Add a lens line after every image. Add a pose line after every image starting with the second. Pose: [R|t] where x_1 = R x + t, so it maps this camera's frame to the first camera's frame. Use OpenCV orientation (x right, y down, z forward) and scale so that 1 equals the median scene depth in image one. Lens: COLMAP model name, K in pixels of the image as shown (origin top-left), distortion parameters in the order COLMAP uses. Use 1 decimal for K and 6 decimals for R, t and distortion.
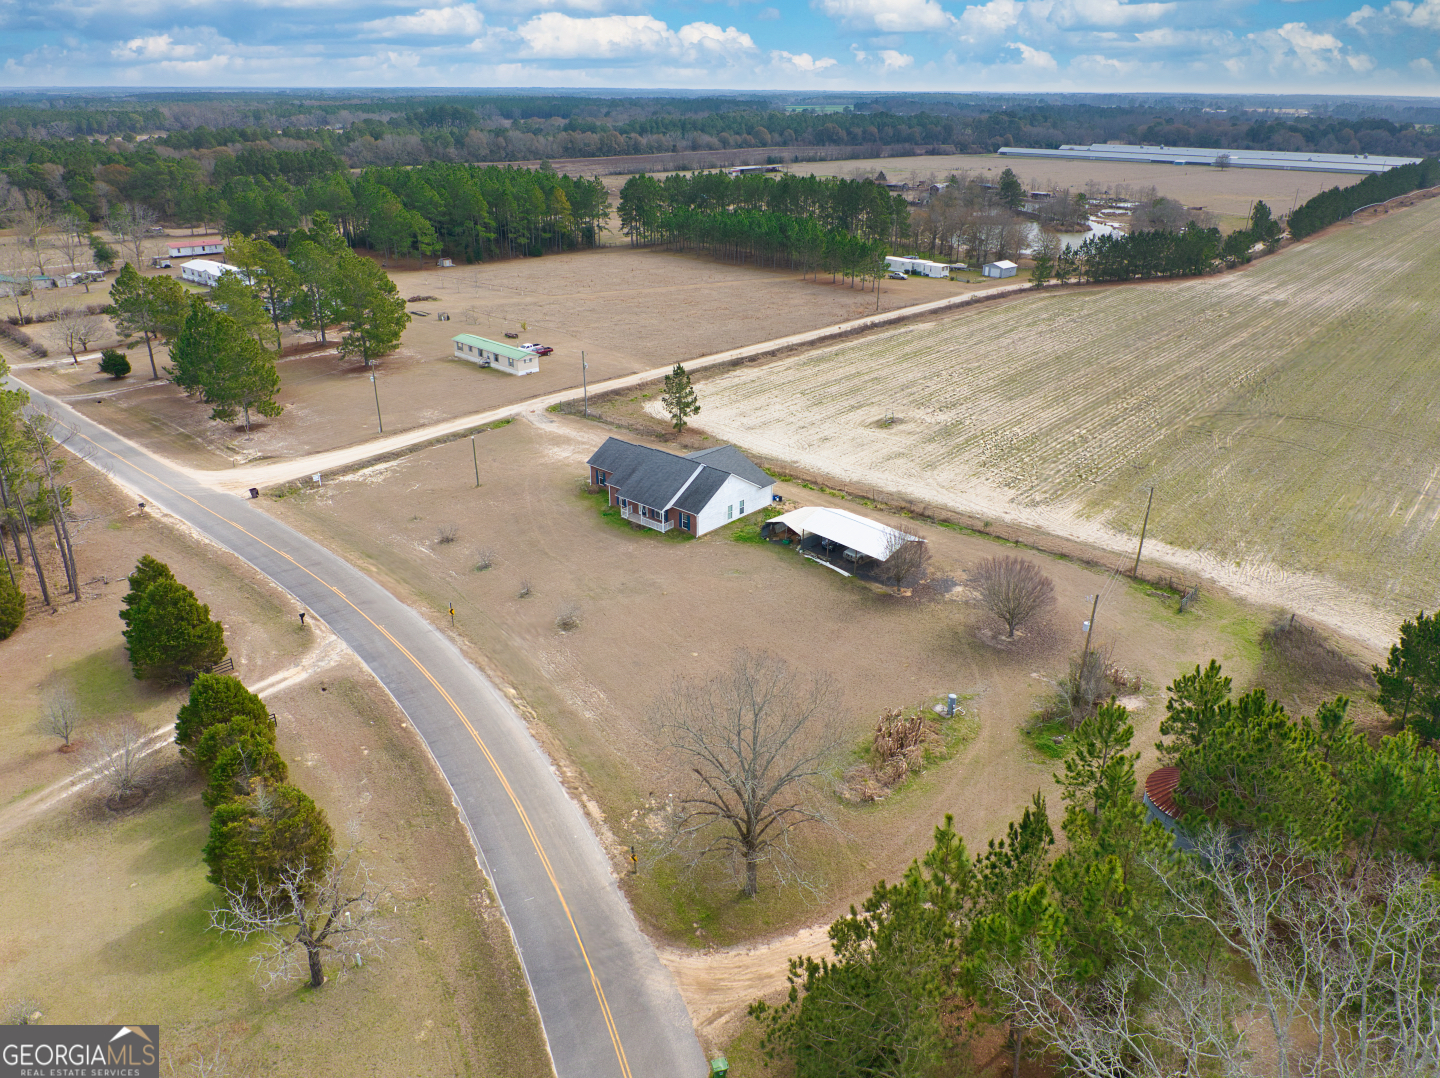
lens RADIAL K [[1015.9, 0, 724.4], [0, 1015.9, 539.9], [0, 0, 1]] dist [0.031202, -0.047070]
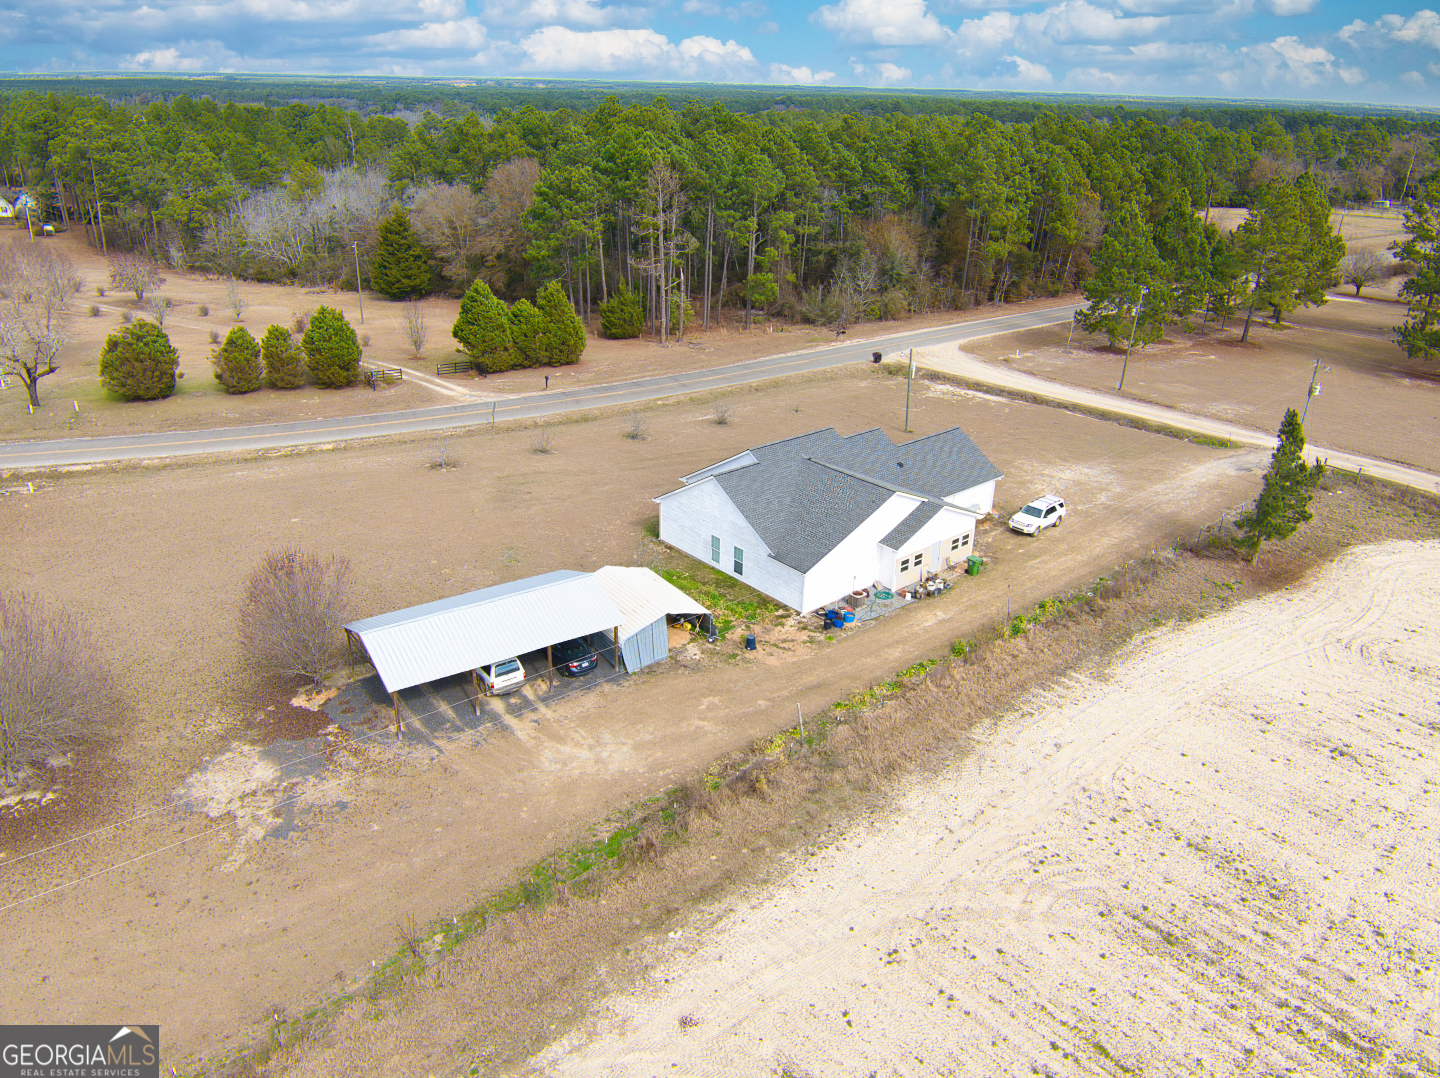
lens RADIAL K [[1020.4, 0, 723.0], [0, 1020.4, 535.8], [0, 0, 1]] dist [0.006486, -0.038834]
pose [[-0.133421, 0.393877, -0.909428, 0.394042], [-0.423710, 0.806870, 0.411620, -0.205595], [0.895918, 0.440253, 0.059236, 0.784587]]
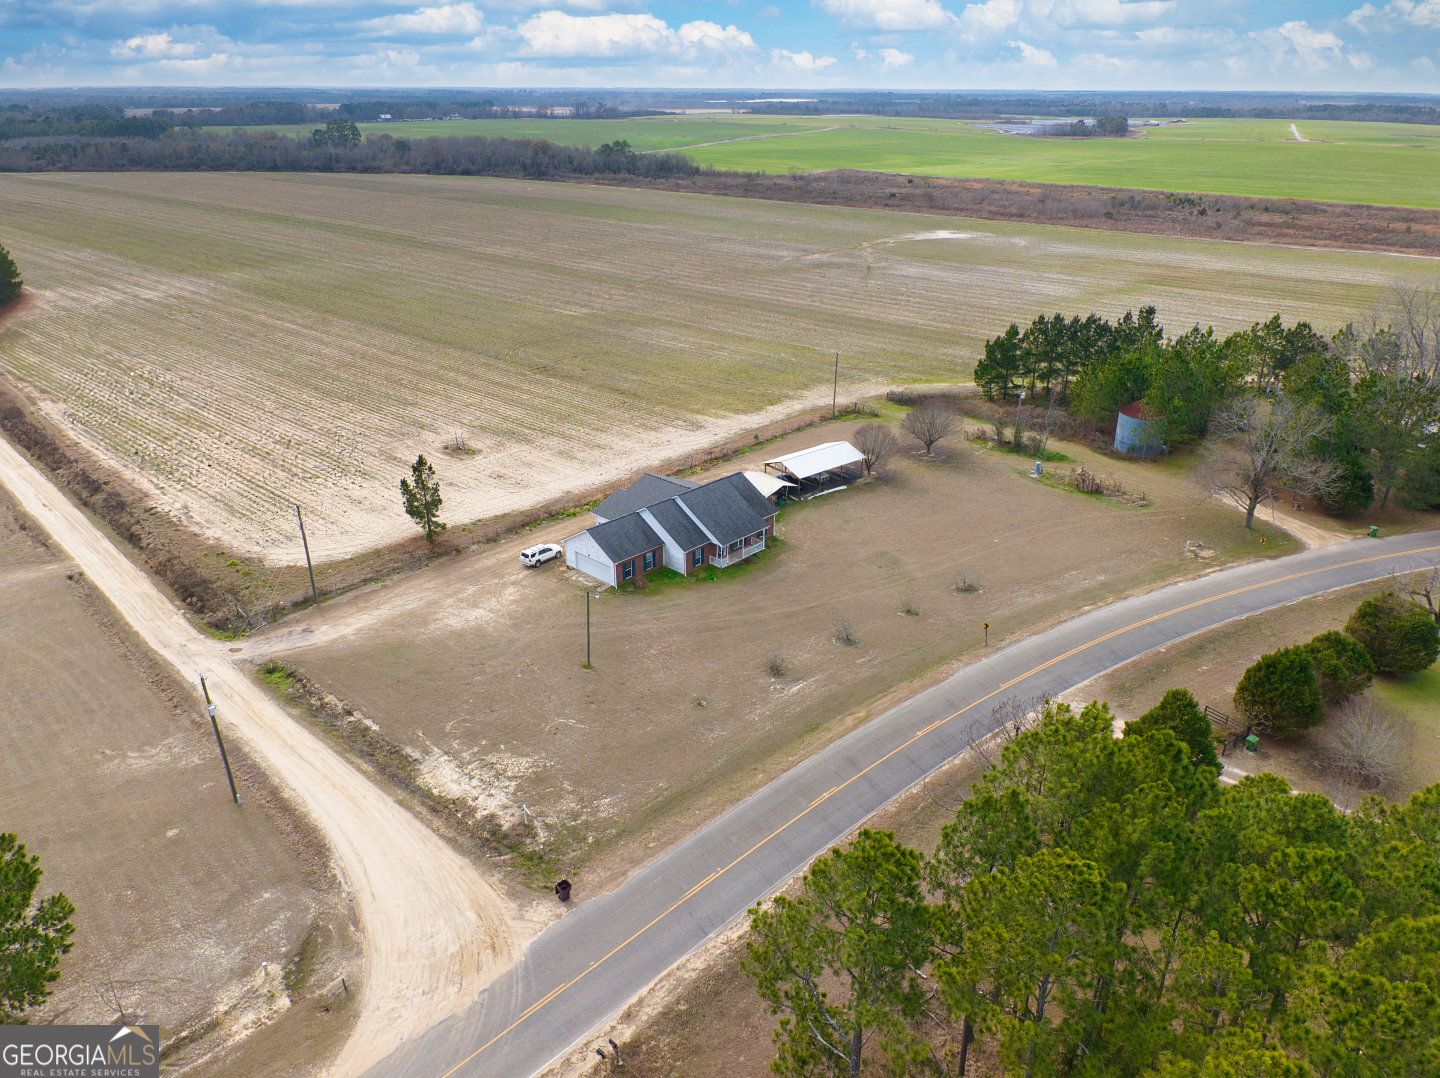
lens RADIAL K [[1015.9, 0, 724.4], [0, 1015.9, 539.9], [0, 0, 1]] dist [0.031202, -0.047070]
pose [[0.028123, -0.411801, 0.910840, -0.748233], [0.401121, 0.839268, 0.367058, -0.306729], [-0.915593, 0.355034, 0.188785, 0.673565]]
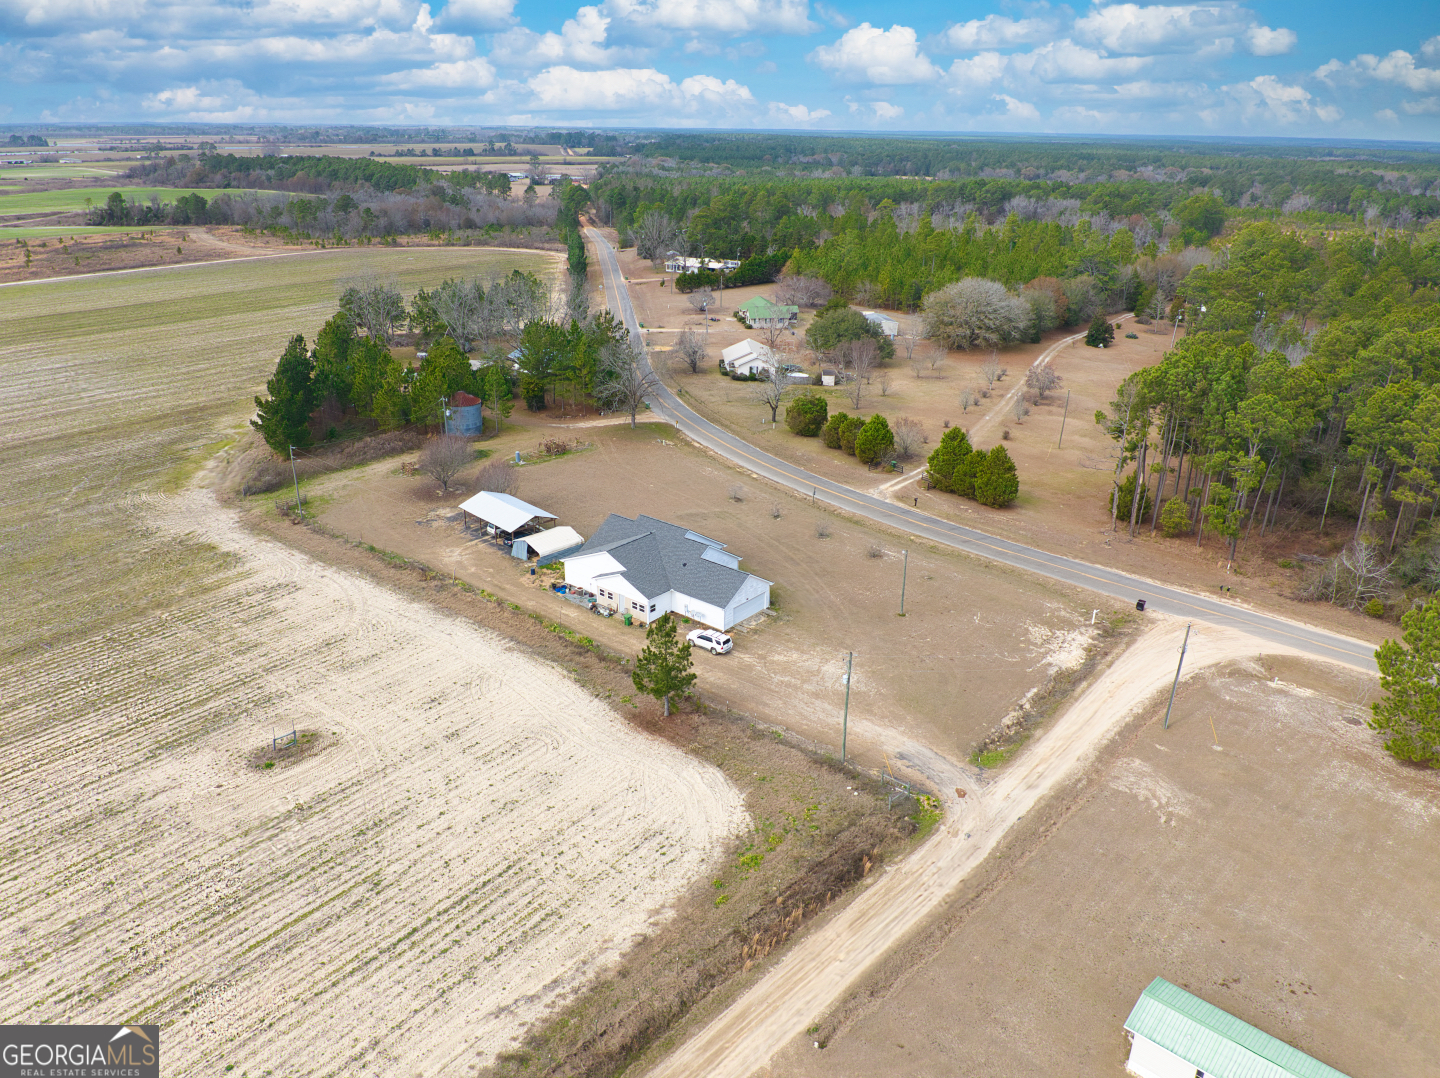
lens RADIAL K [[1016.4, 0, 720.0], [0, 1016.4, 539.0], [0, 0, 1]] dist [0.020879, -0.040633]
pose [[-0.999539, -0.007219, -0.029488, -0.057562], [-0.026227, 0.694528, 0.718987, -0.629840], [0.015289, 0.719429, -0.694397, 1.380332]]
